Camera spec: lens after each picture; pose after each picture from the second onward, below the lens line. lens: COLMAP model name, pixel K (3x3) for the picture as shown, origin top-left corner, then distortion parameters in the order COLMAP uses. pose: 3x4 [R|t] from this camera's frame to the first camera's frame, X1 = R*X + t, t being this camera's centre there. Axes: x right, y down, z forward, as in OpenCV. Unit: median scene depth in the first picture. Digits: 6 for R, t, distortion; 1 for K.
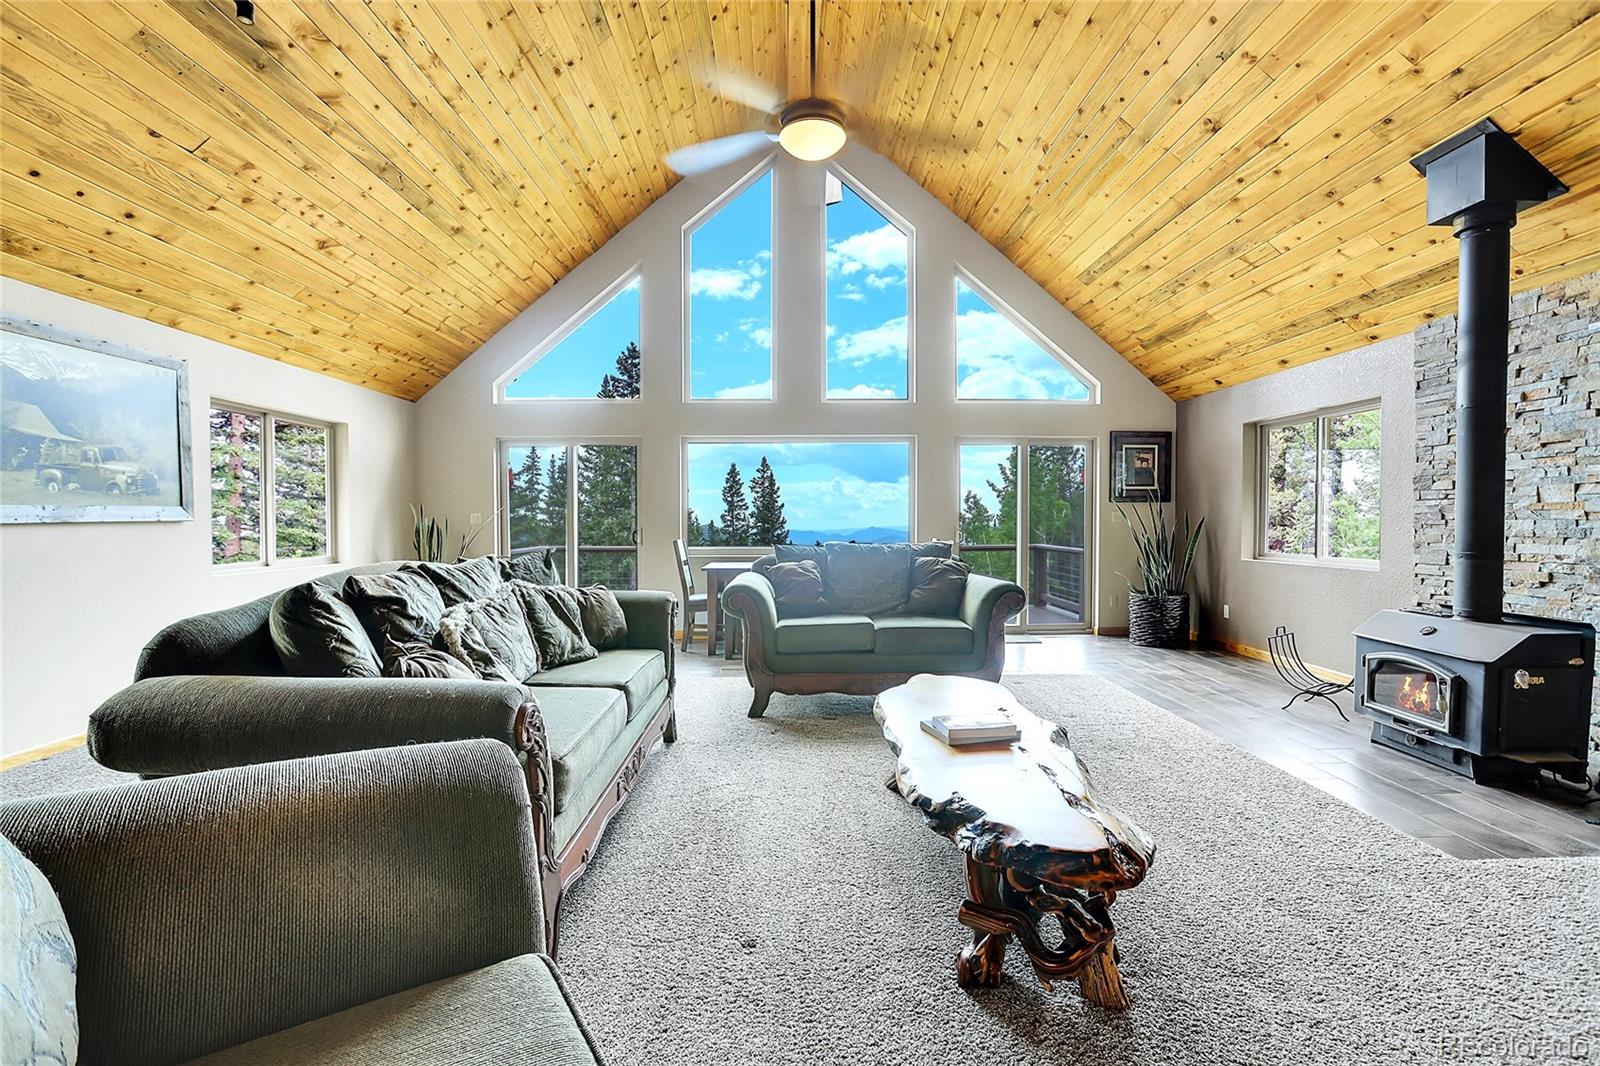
lens RADIAL K [[723.5, 0, 804.3], [0, 723.5, 530.1], [0, 0, 1]] dist [-0.043722, 0.013313]
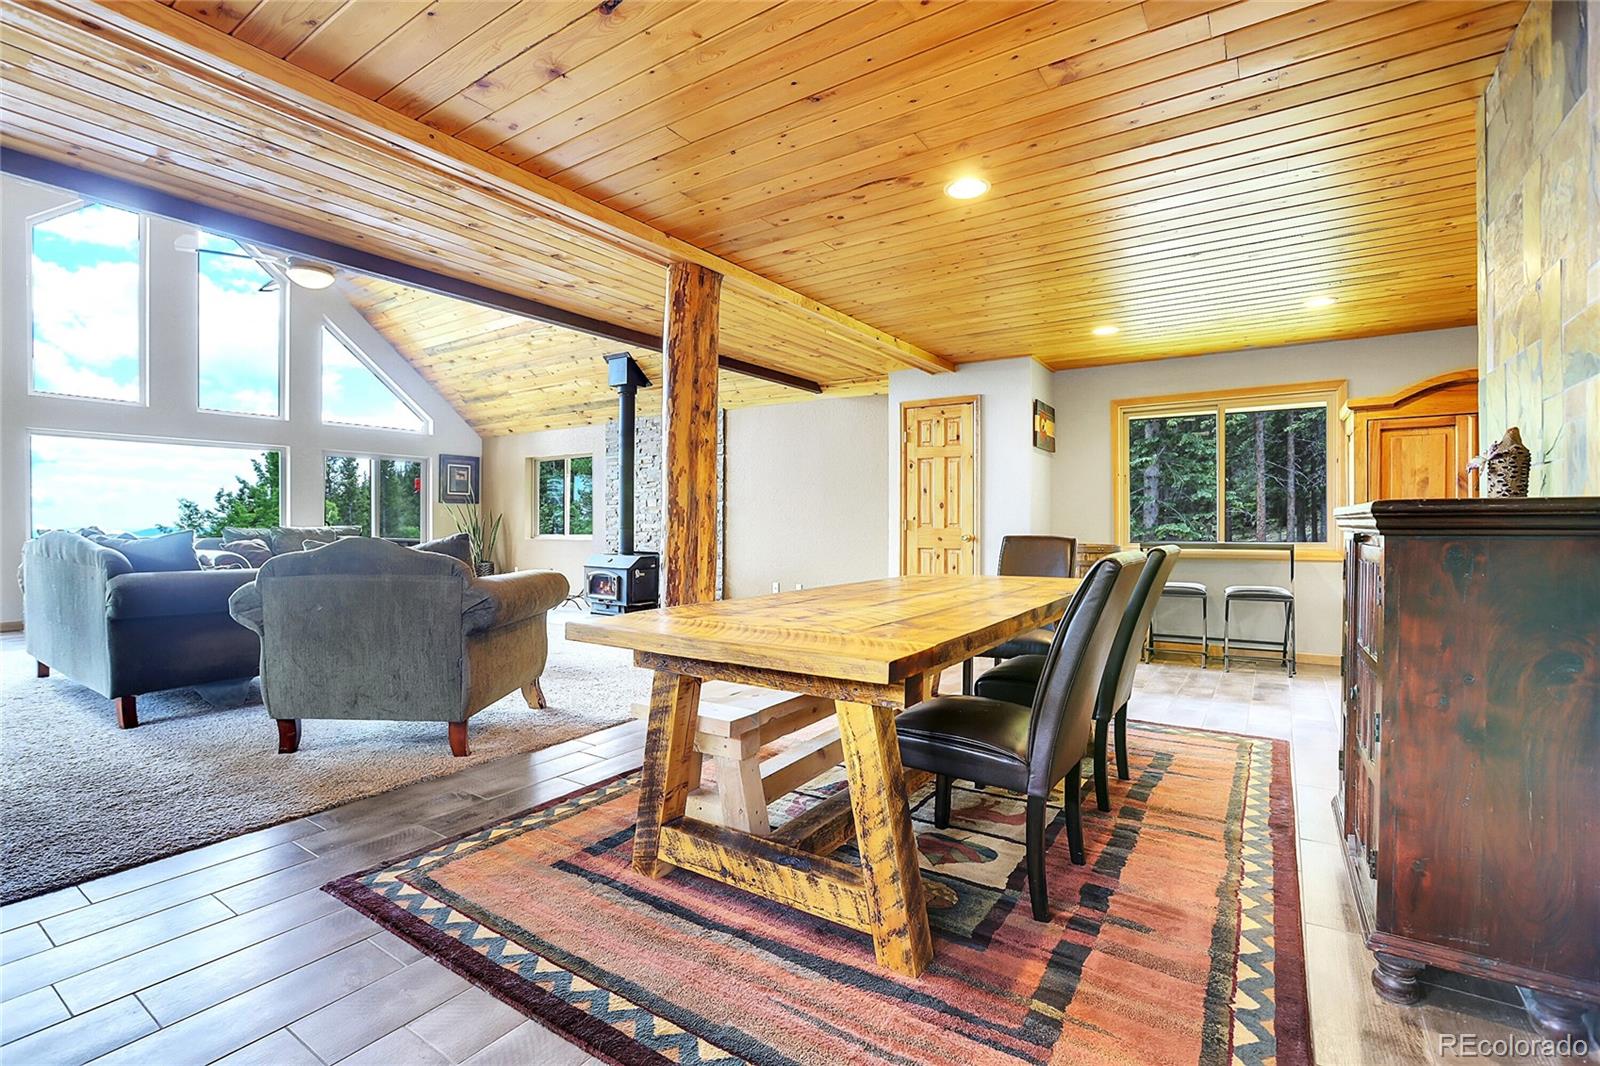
lens RADIAL K [[723.5, 0, 796.3], [0, 723.5, 526.4], [0, 0, 1]] dist [-0.043722, 0.013313]
pose [[0.578025, -0.003869, 0.816010, -0.584440], [0.011656, 0.999926, -0.003516, 0.037995], [-0.815936, 0.011544, 0.578027, -0.733430]]
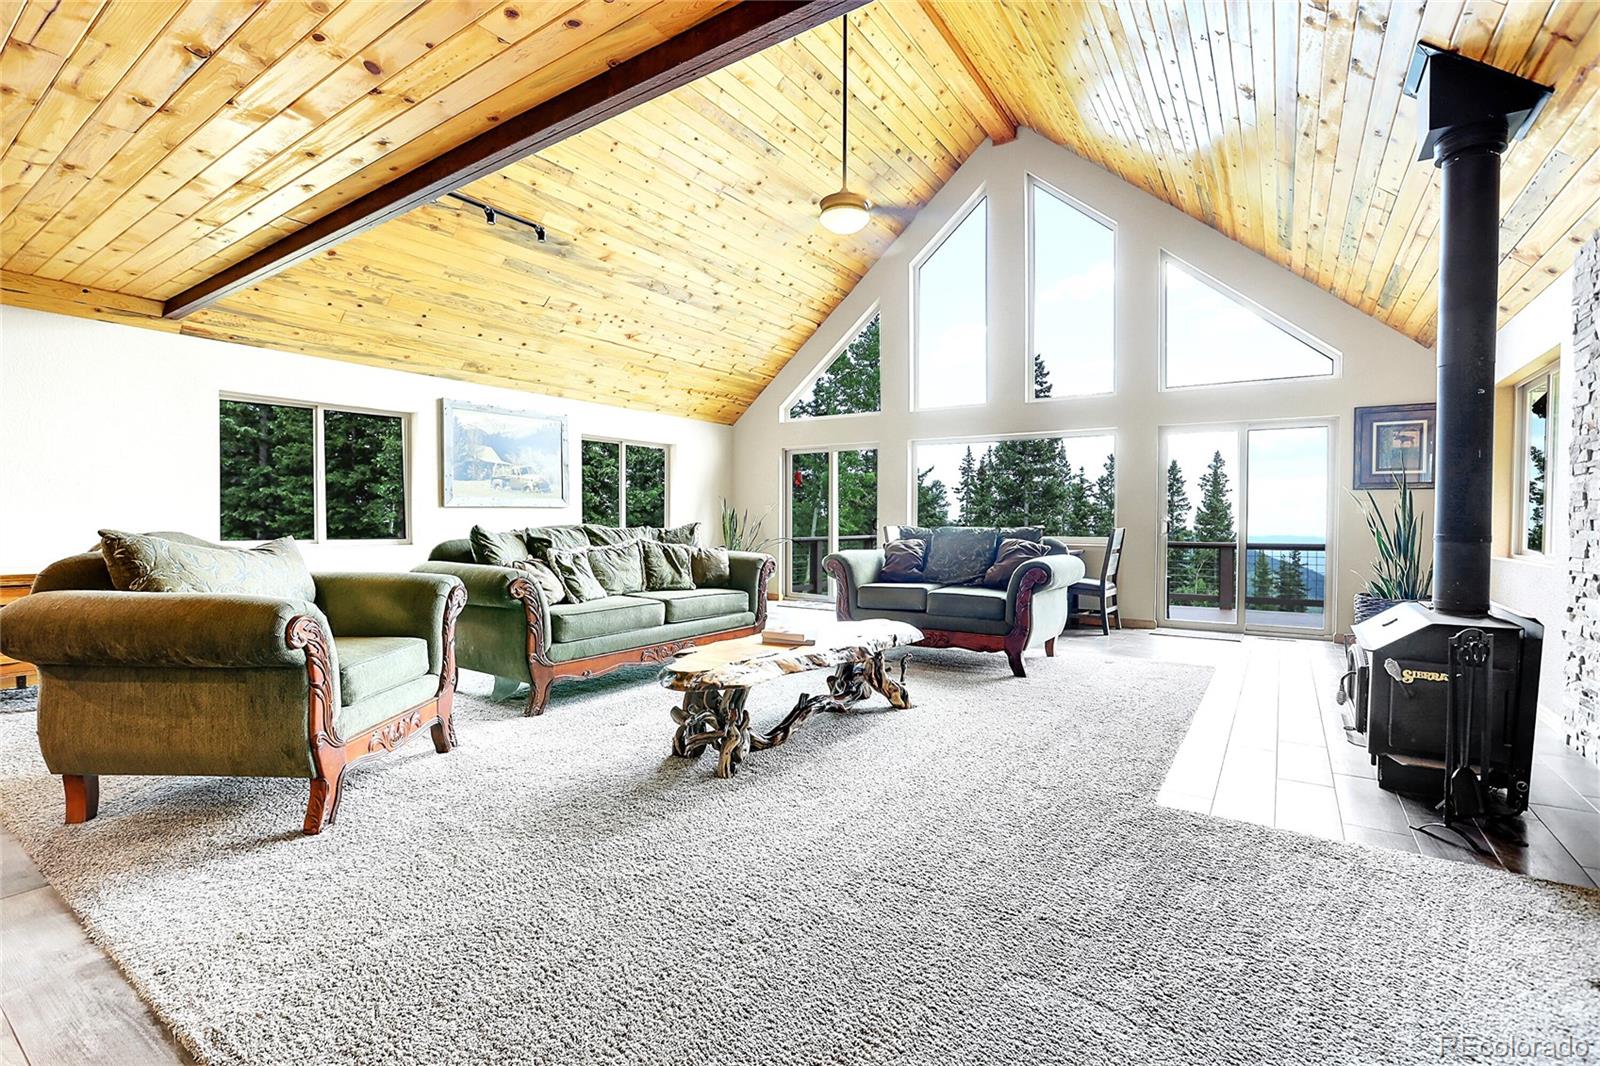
lens RADIAL K [[723.5, 0, 799.9], [0, 723.5, 530.1], [0, 0, 1]] dist [-0.043722, 0.013313]
pose [[0.817617, 0.015632, -0.575551, 0.638638], [-0.016251, 0.999860, 0.004069, 0.027896], [0.575534, 0.006026, 0.817756, -0.127878]]
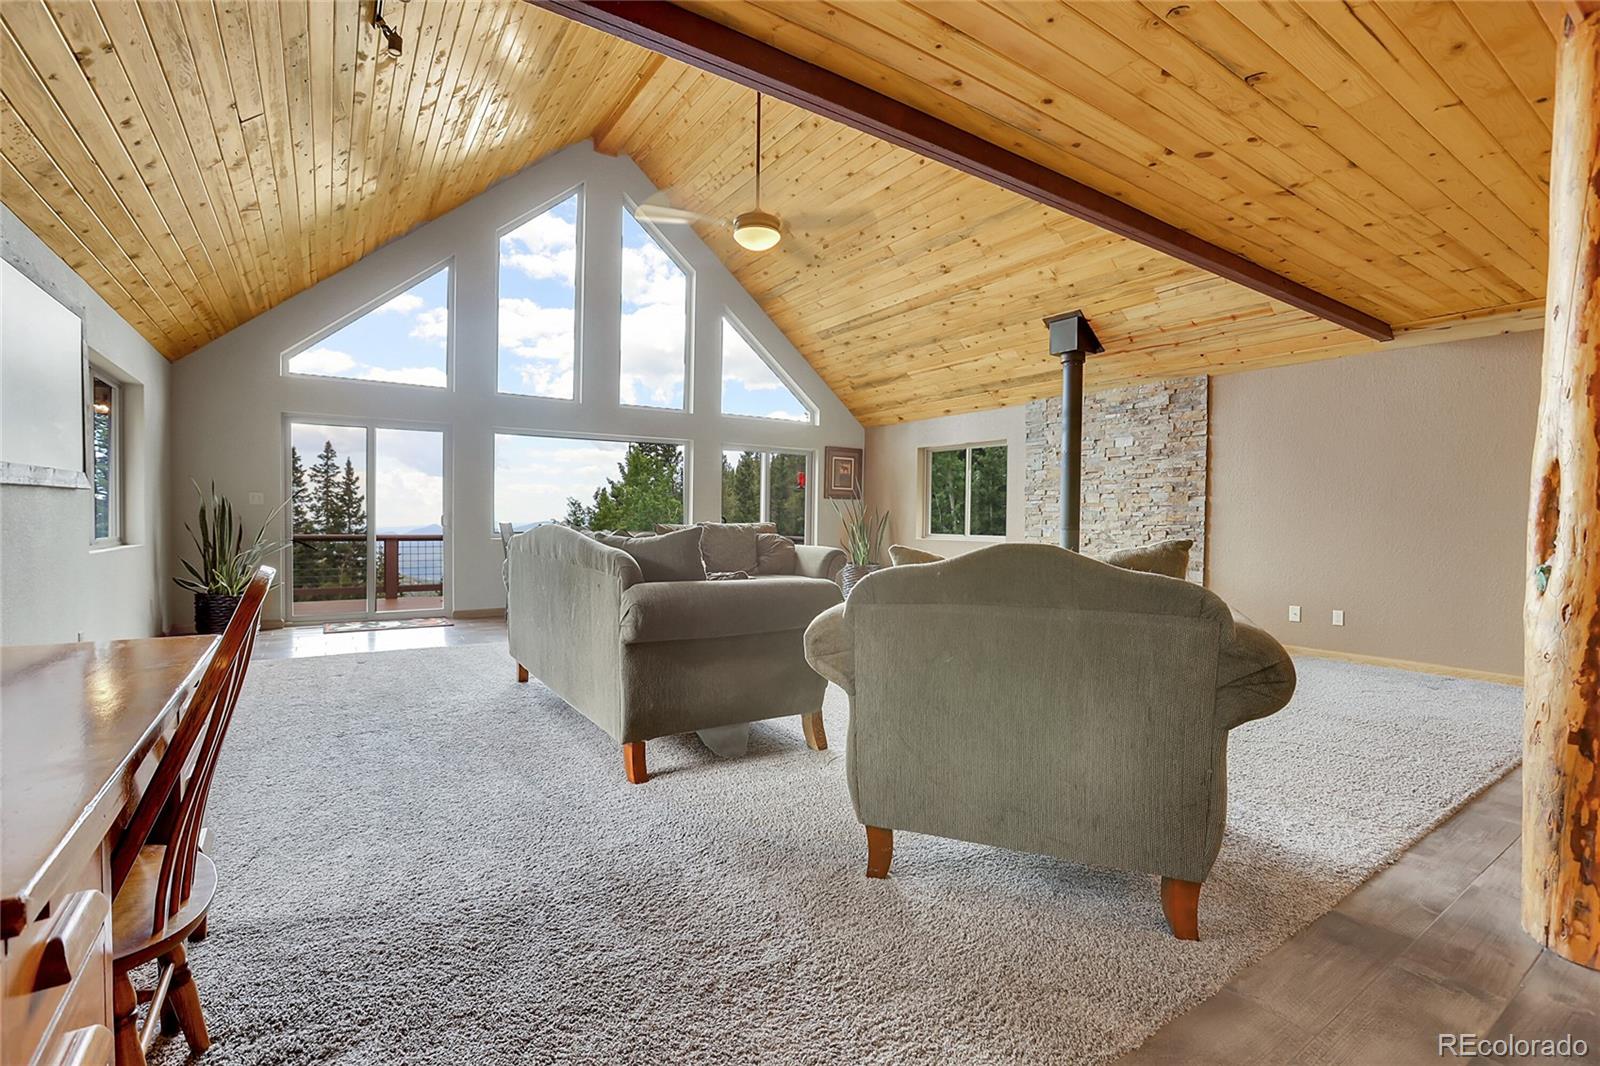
lens RADIAL K [[723.5, 0, 809.3], [0, 723.5, 529.8], [0, 0, 1]] dist [-0.043722, 0.013313]
pose [[0.839188, 0.002200, 0.543837, -0.591824], [-0.003533, 0.999993, 0.001405, 0.031785], [-0.543830, -0.003100, 0.839190, -0.230457]]
